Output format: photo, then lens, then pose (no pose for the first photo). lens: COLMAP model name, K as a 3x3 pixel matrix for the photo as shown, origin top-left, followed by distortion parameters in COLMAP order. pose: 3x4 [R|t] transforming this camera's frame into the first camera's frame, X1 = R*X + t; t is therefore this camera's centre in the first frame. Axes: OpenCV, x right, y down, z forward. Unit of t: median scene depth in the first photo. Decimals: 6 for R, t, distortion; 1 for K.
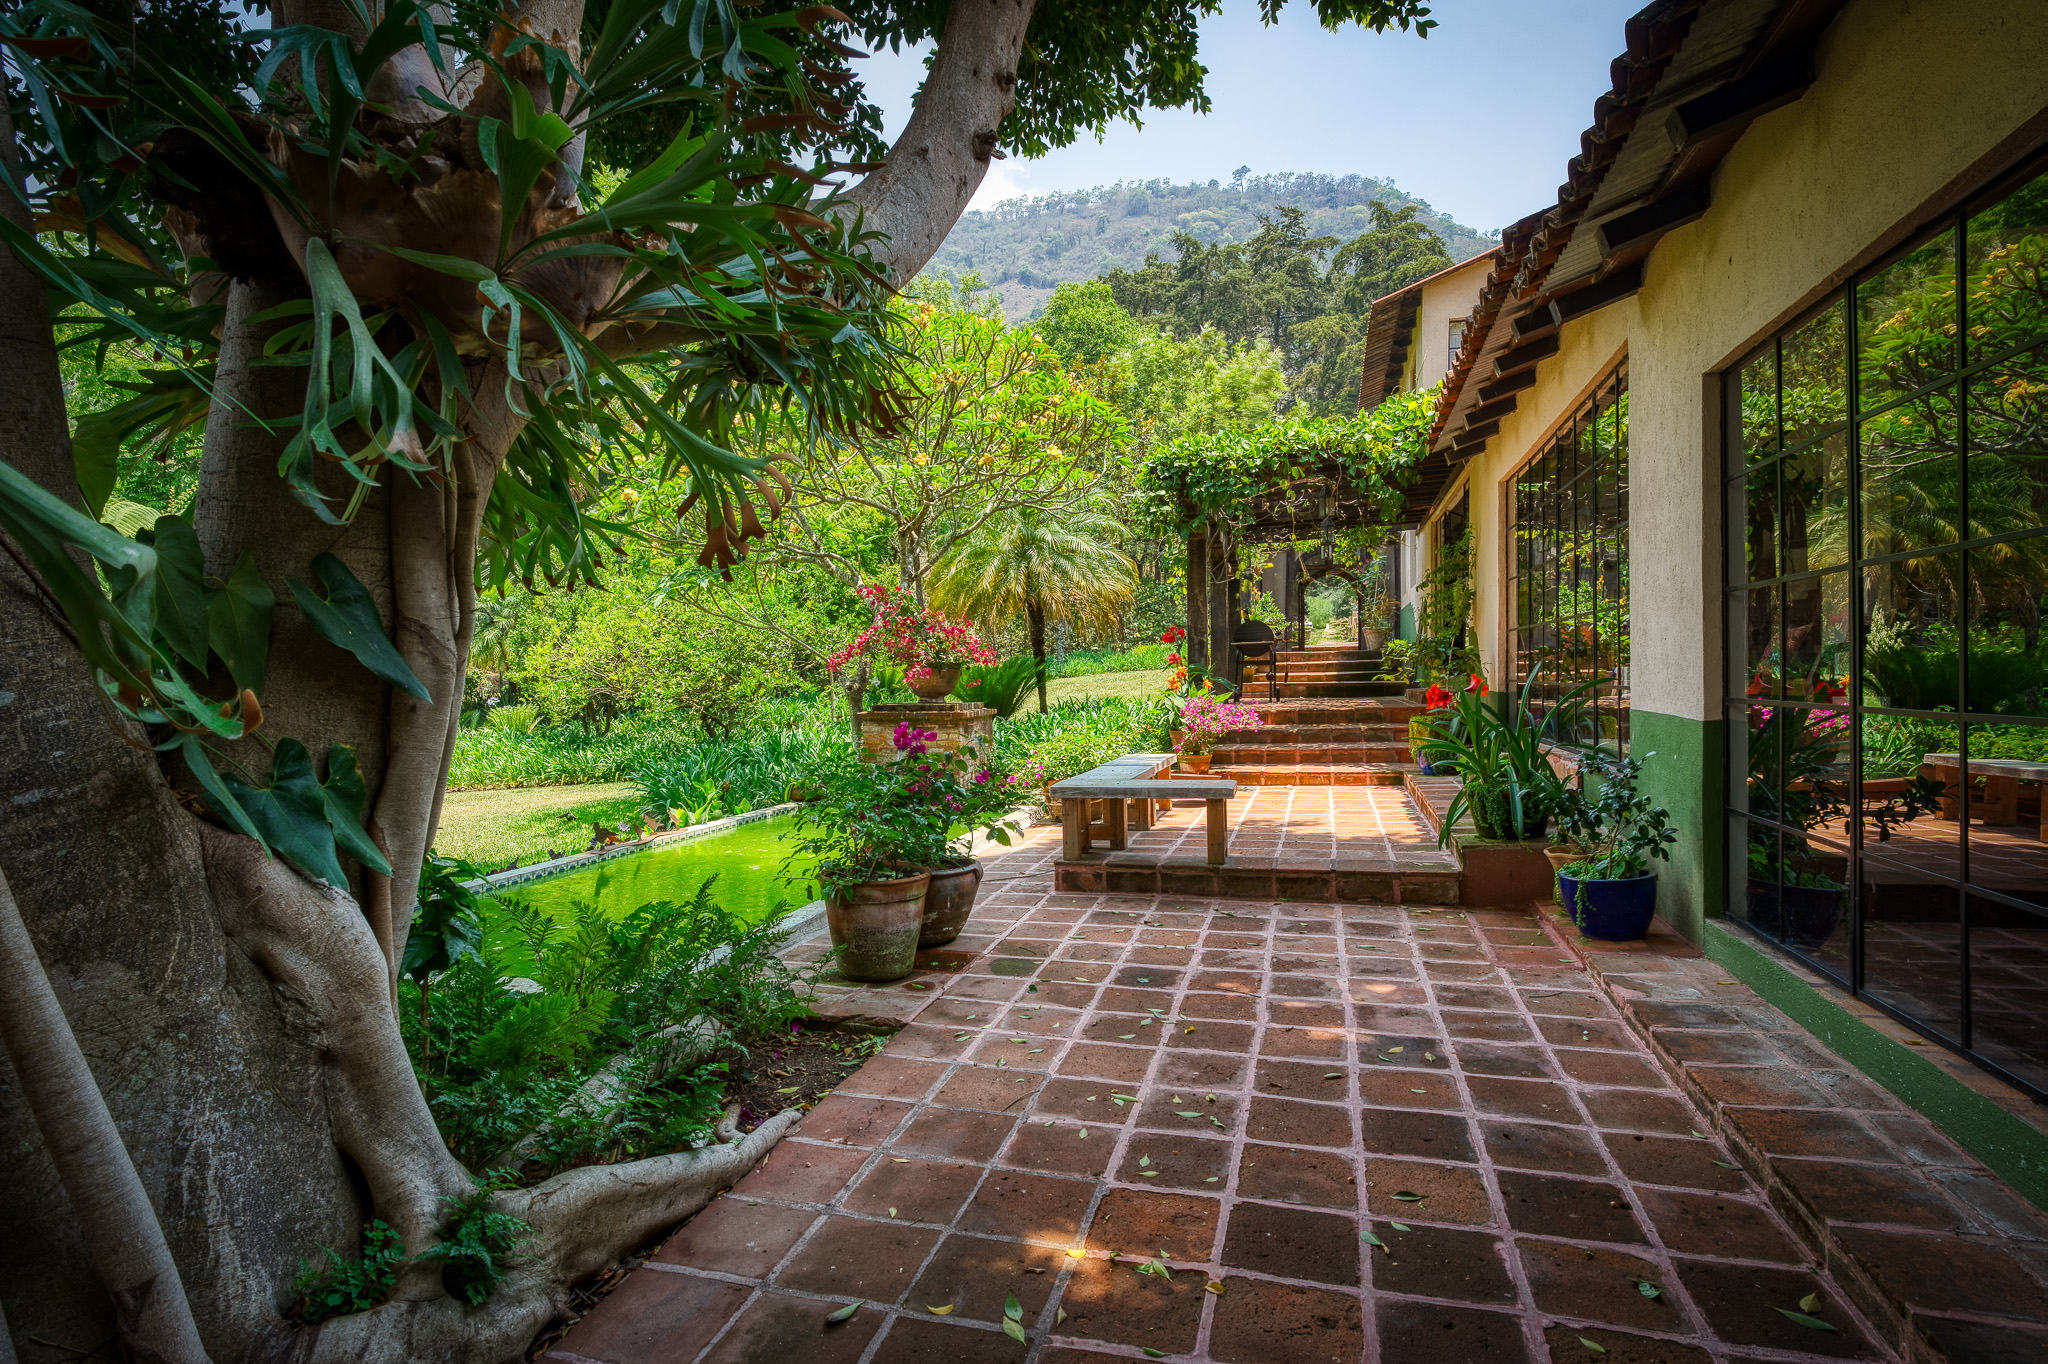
lens RADIAL K [[1382.4, 0, 1024.0], [0, 1382.4, 682.0], [0, 0, 1]] dist [-0.040106, -0.000163]
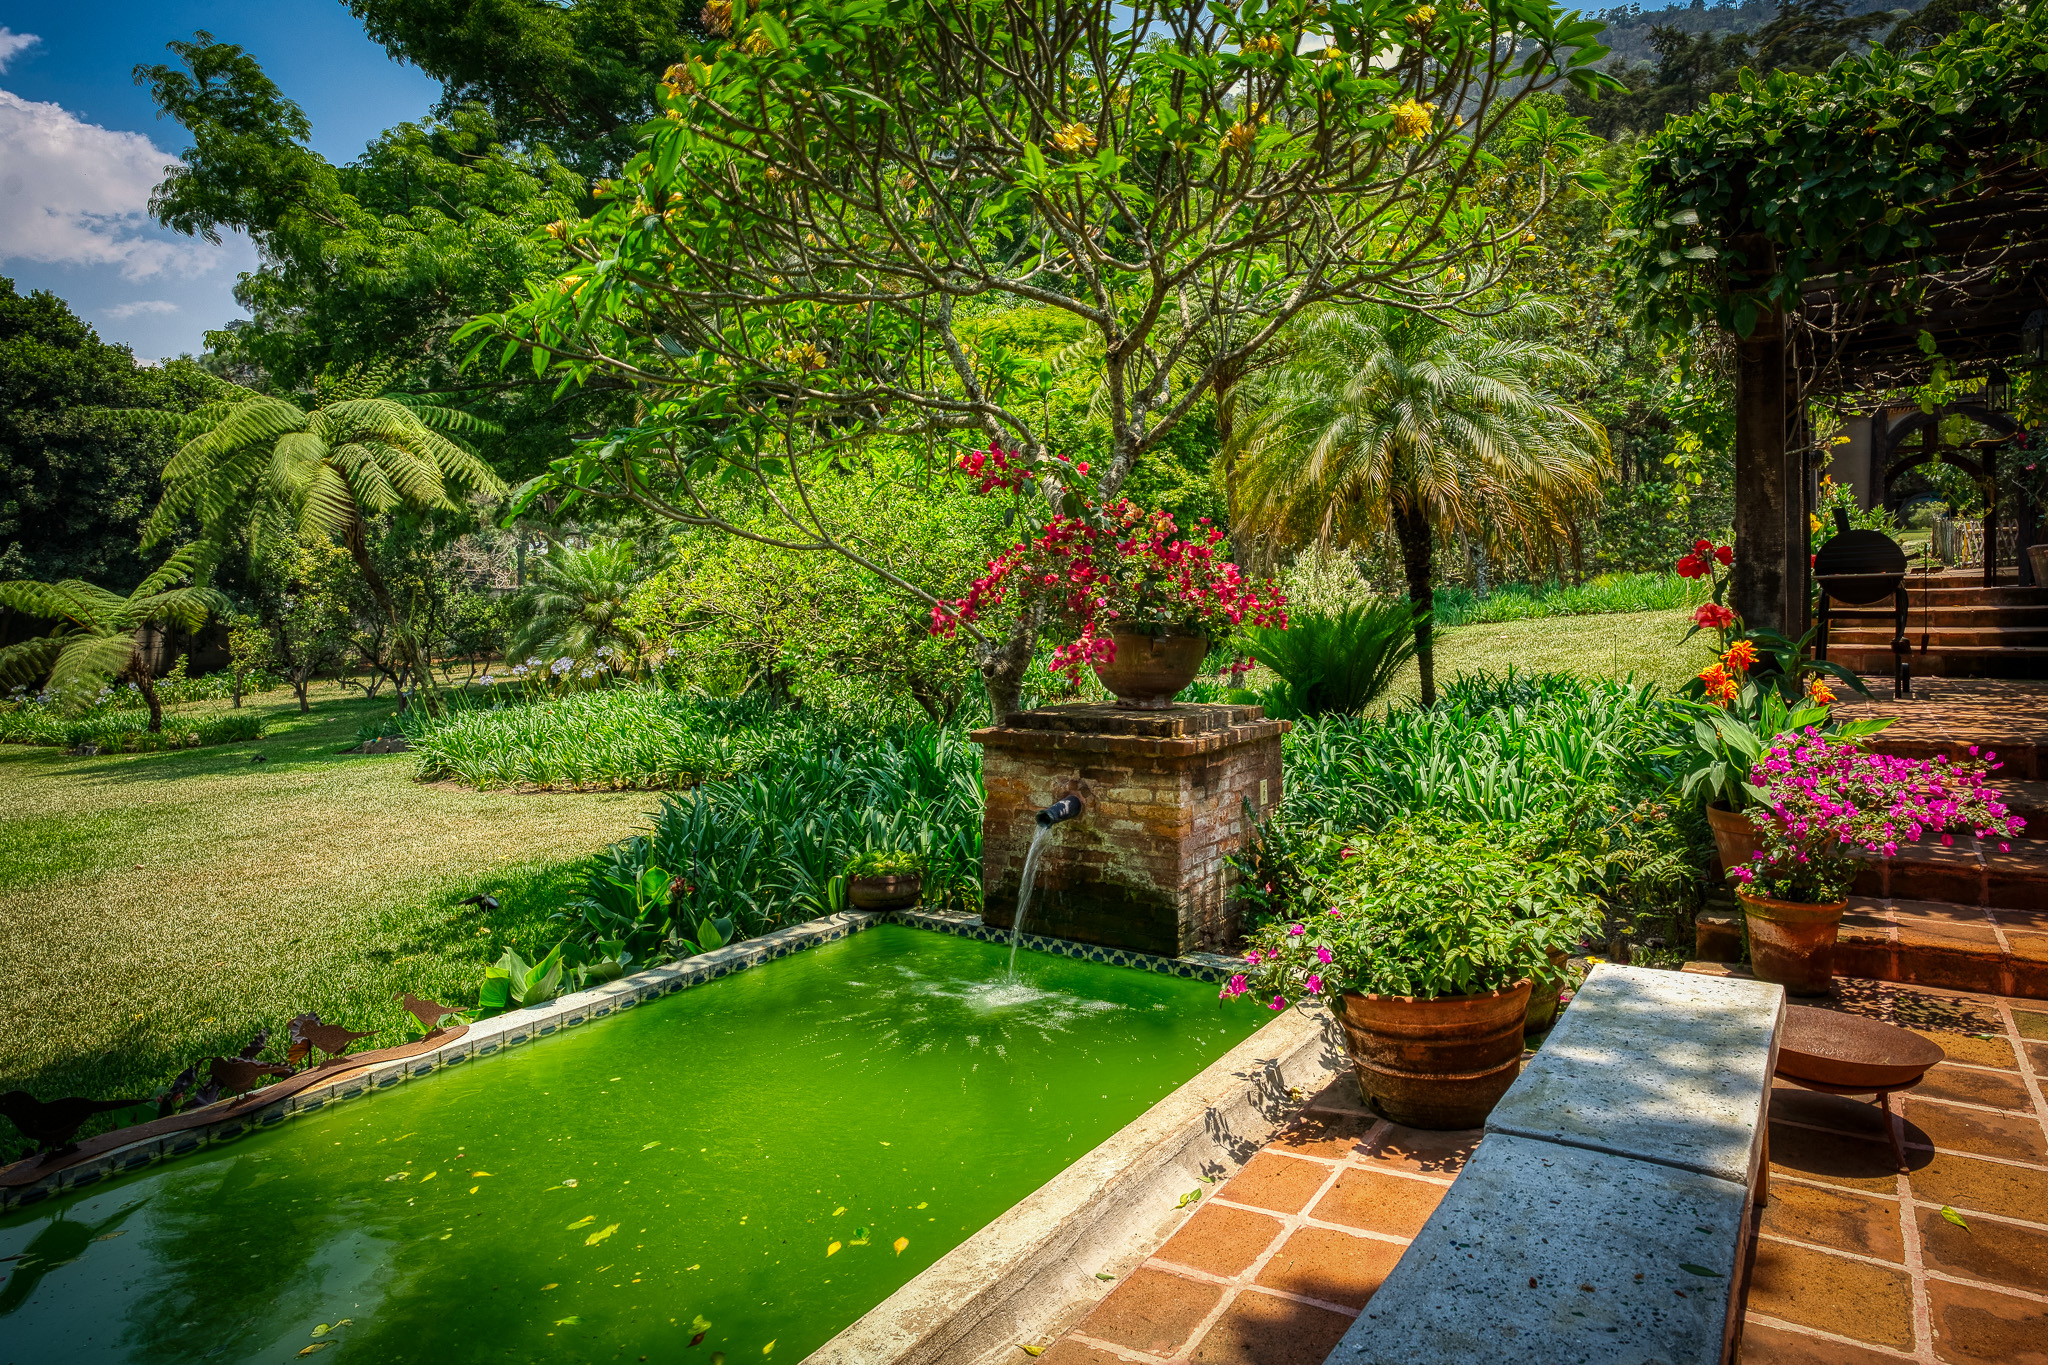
lens RADIAL K [[1544.0, 0, 1023.6], [0, 1544.0, 605.0], [0, 0, 1]] dist [-0.011139, -0.004183]
pose [[0.963193, 0.005700, -0.268750, 0.025259], [-0.006909, 0.999970, -0.003555, -0.013370], [0.268721, 0.005281, 0.963203, 0.377437]]
